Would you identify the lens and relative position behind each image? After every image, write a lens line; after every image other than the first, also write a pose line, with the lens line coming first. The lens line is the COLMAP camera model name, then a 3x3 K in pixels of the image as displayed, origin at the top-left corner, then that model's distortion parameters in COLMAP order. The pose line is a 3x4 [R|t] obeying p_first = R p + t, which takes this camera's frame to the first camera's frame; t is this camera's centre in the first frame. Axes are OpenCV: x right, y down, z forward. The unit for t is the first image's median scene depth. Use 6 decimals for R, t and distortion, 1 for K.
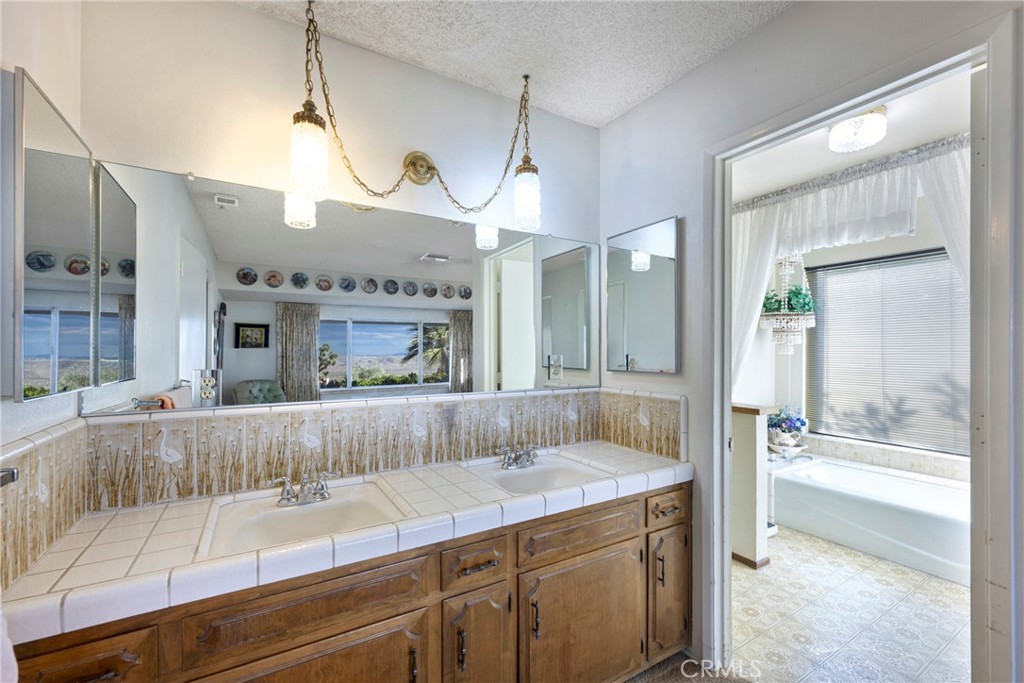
lens RADIAL K [[413.8, 0, 513.8], [0, 413.8, 352.8], [0, 0, 1]] dist [-0.000578, -0.000277]
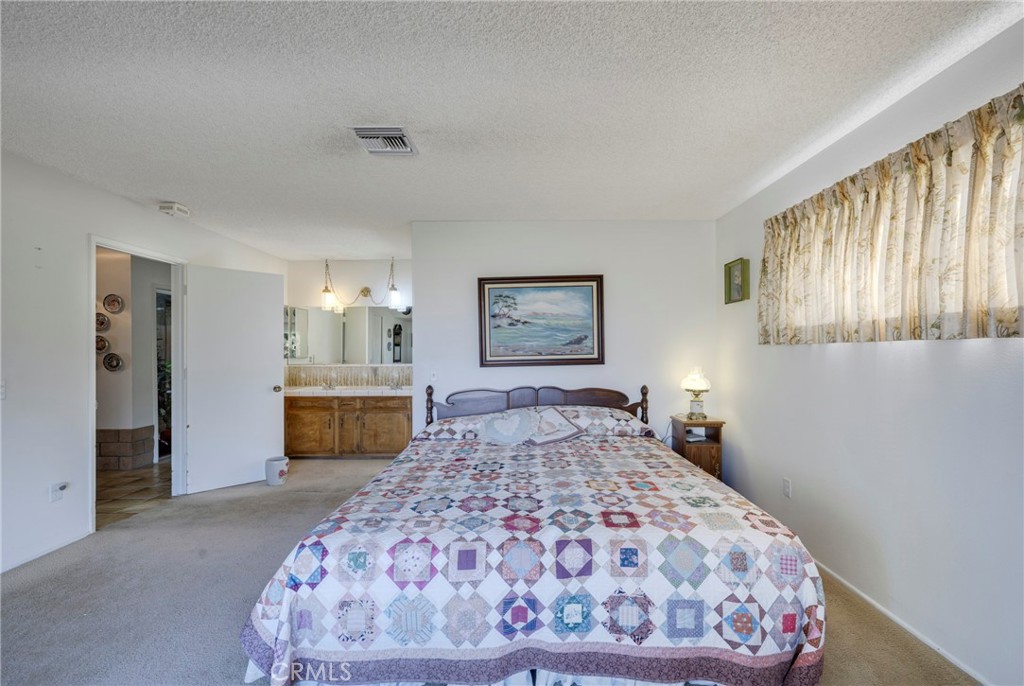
lens RADIAL K [[413.8, 0, 513.8], [0, 413.8, 354.3], [0, 0, 1]] dist [-0.000578, -0.000277]
pose [[0.848132, 0.006576, -0.529745, 2.341790], [-0.001286, 0.999946, 0.010354, -0.004494], [0.529784, -0.008101, 0.848094, -1.056880]]
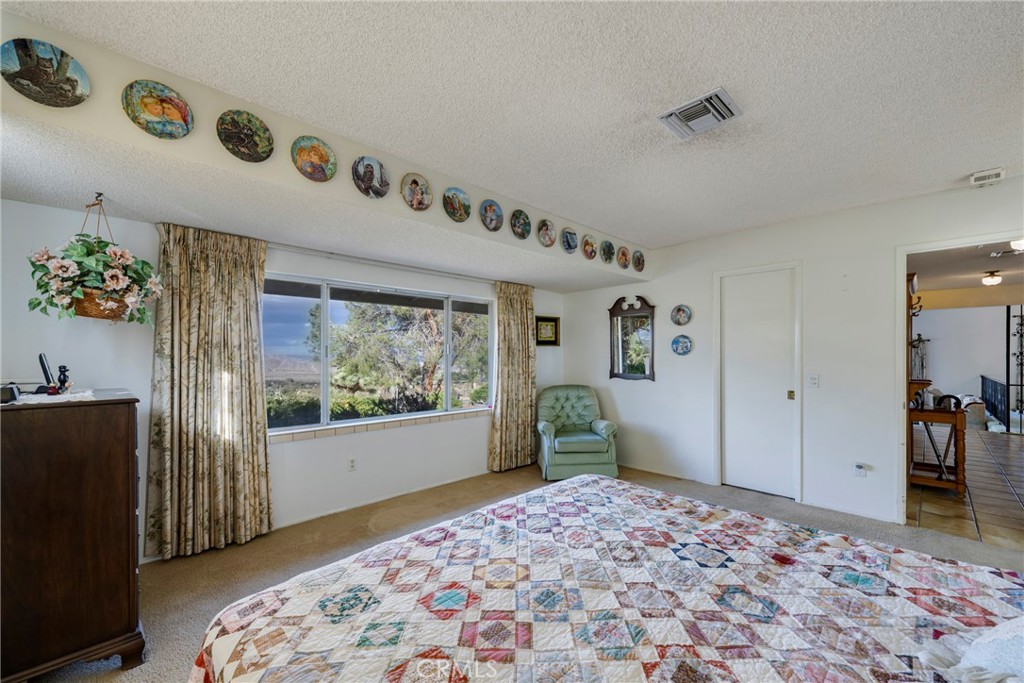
lens RADIAL K [[413.8, 0, 513.8], [0, 413.8, 352.8], [0, 0, 1]] dist [-0.000578, -0.000277]
pose [[-0.972887, 0.005644, -0.231213, 2.076572], [0.006573, 0.999973, -0.003246, -0.010872], [0.231189, -0.004678, -0.972898, 0.839262]]
